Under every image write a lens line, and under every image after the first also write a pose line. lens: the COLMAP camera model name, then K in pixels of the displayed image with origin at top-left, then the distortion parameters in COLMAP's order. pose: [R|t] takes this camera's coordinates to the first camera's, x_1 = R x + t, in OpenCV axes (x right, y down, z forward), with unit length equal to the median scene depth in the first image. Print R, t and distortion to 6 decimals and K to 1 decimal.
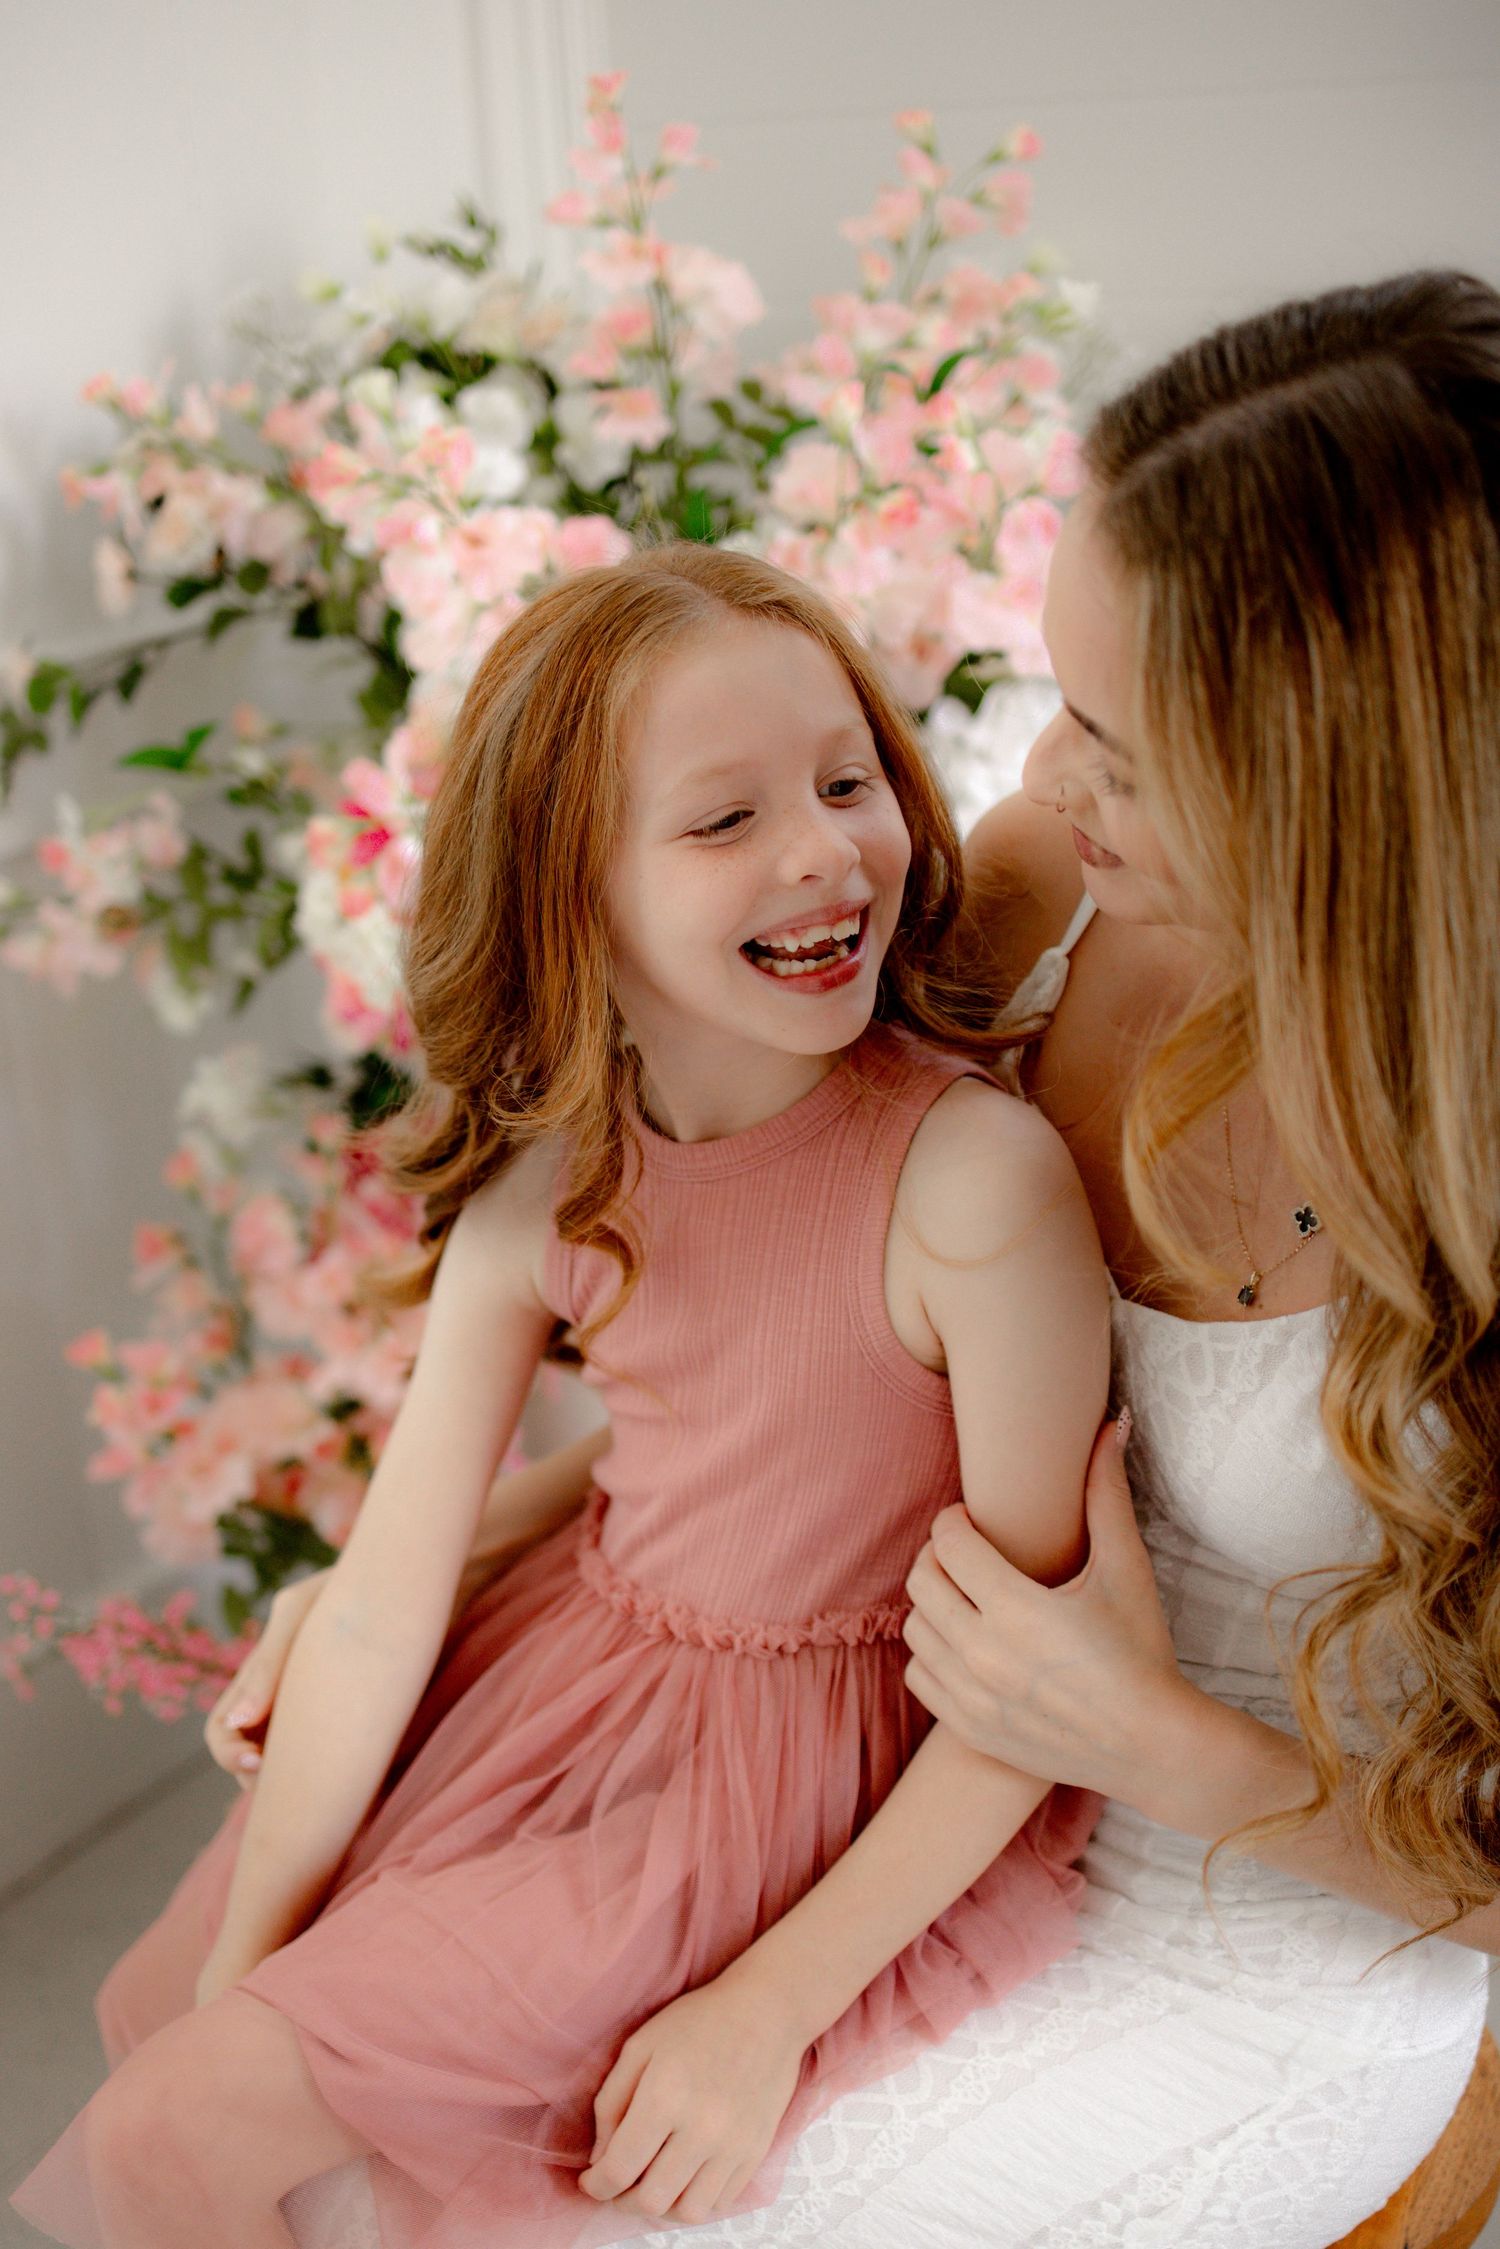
lens RADIAL K [[2364.9, 0, 753.4], [0, 2364.9, 1257.9], [0, 0, 1]] dist [-0.017737, -0.177413]
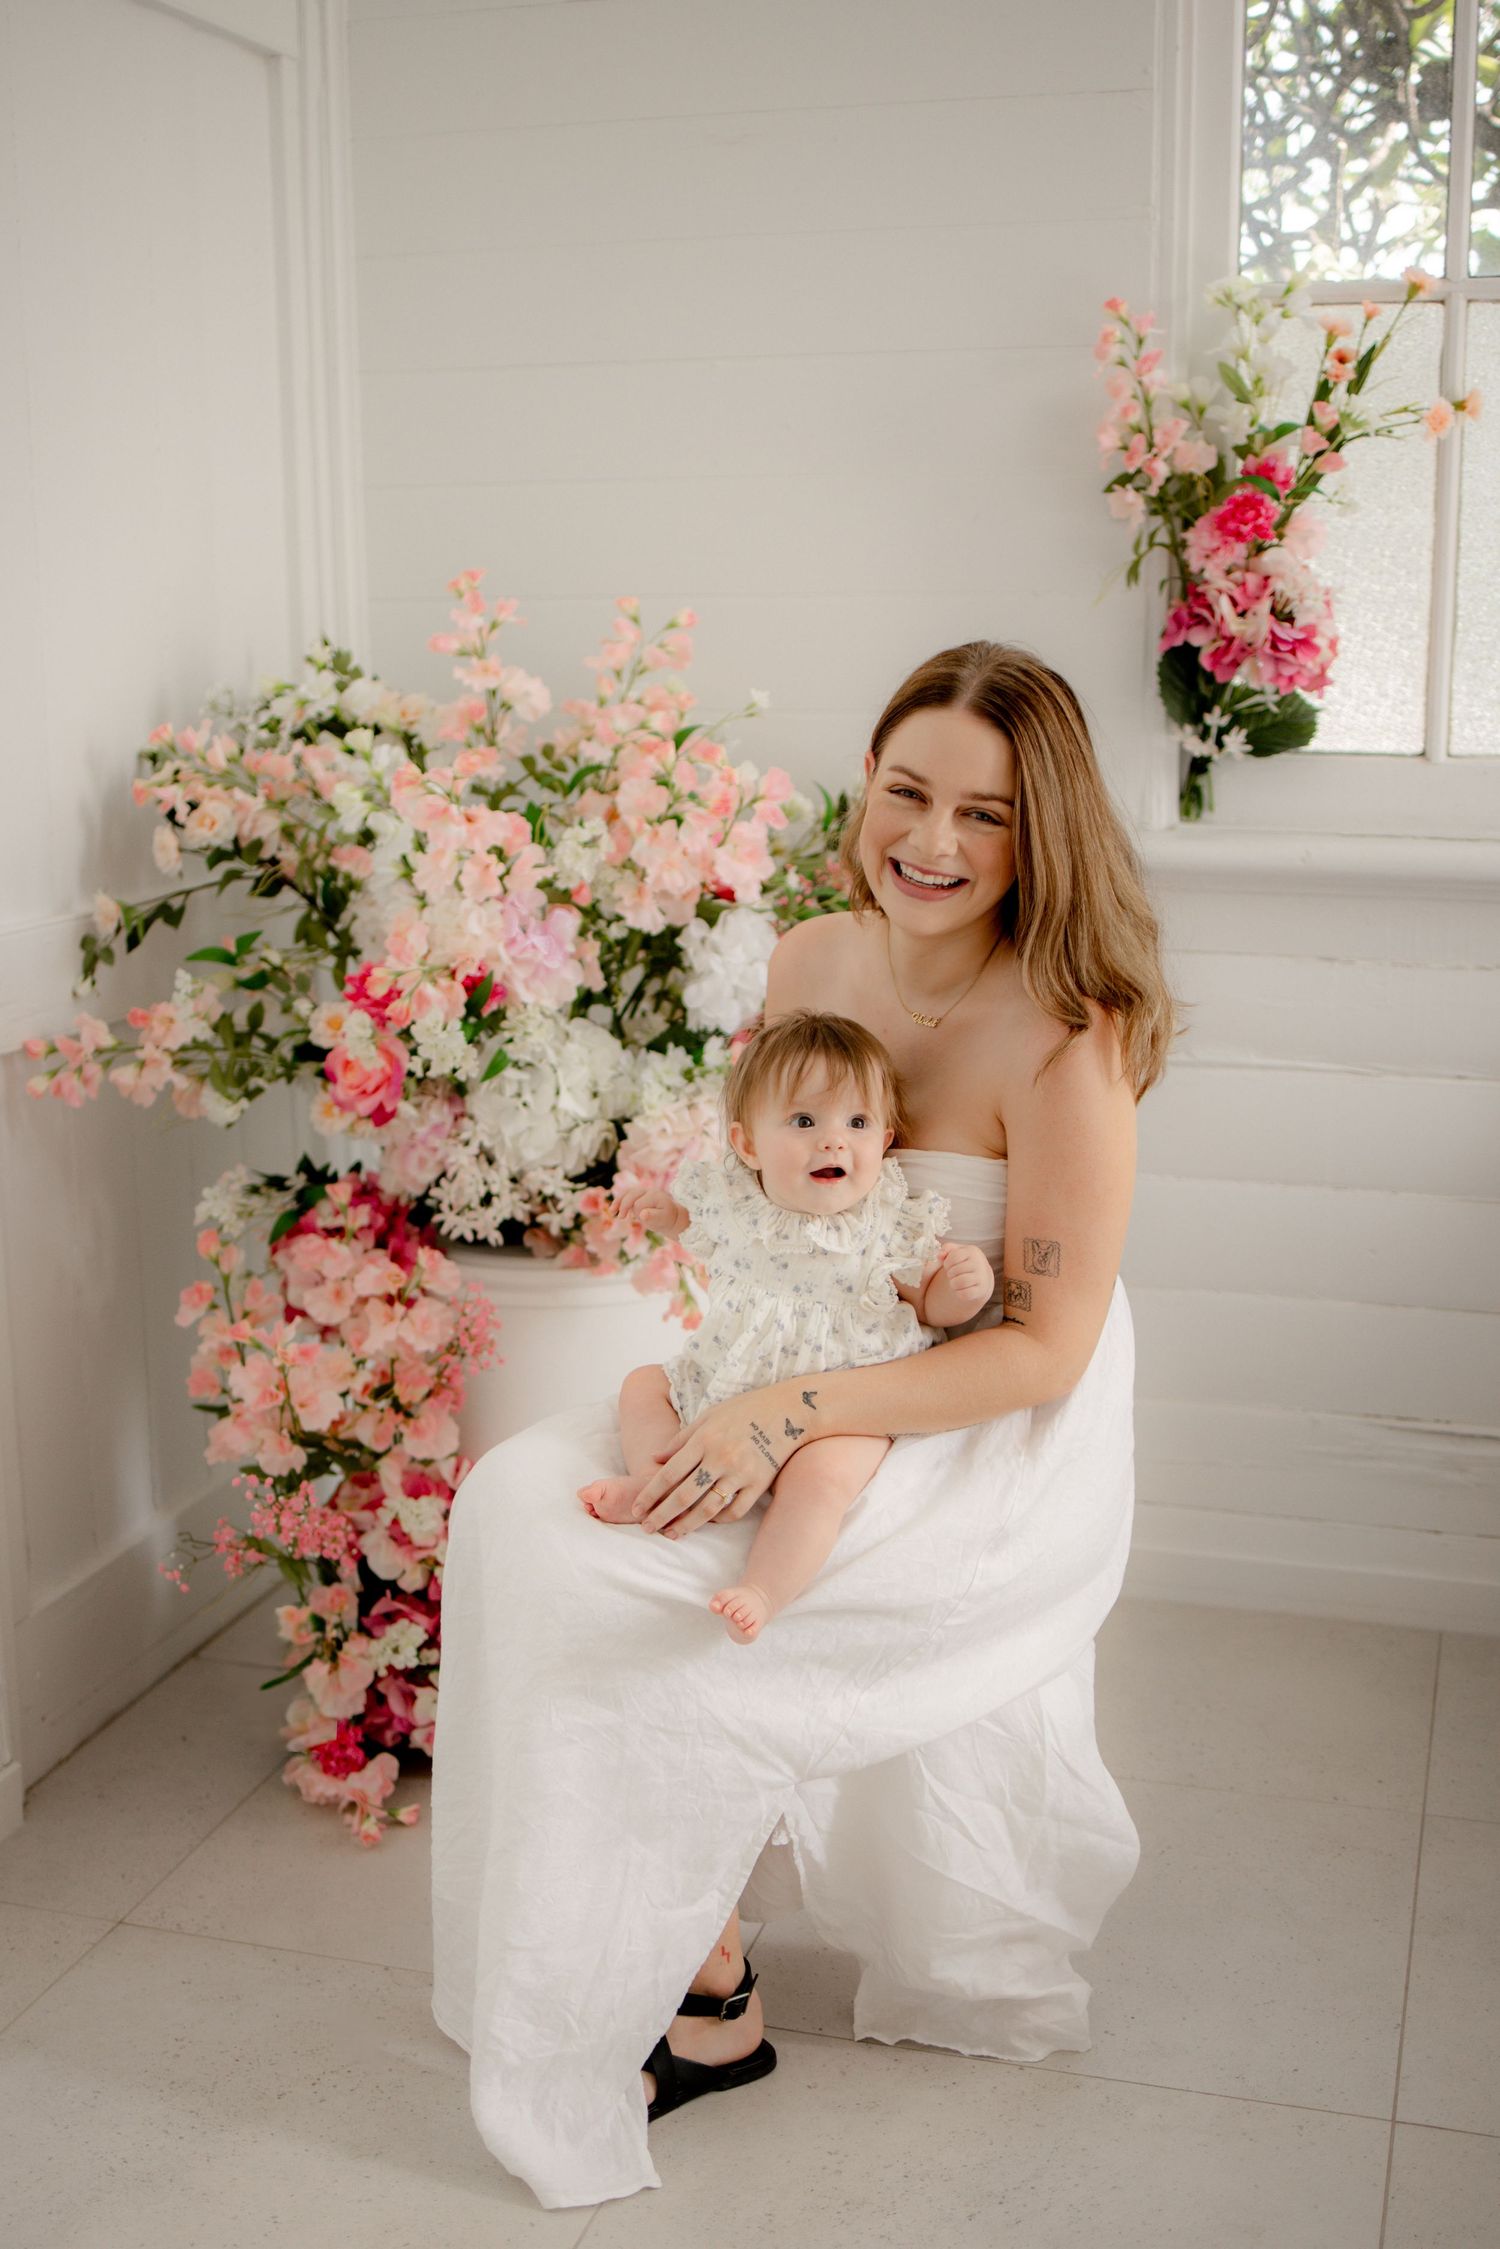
lens RADIAL K [[2364.9, 0, 753.4], [0, 2364.9, 1257.9], [0, 0, 1]] dist [-0.017737, -0.177413]
pose [[0.954116, -0.032252, 0.297696, -0.380555], [0.083023, 0.983698, -0.159515, 0.278655], [-0.287698, 0.176911, 0.941240, -0.592023]]
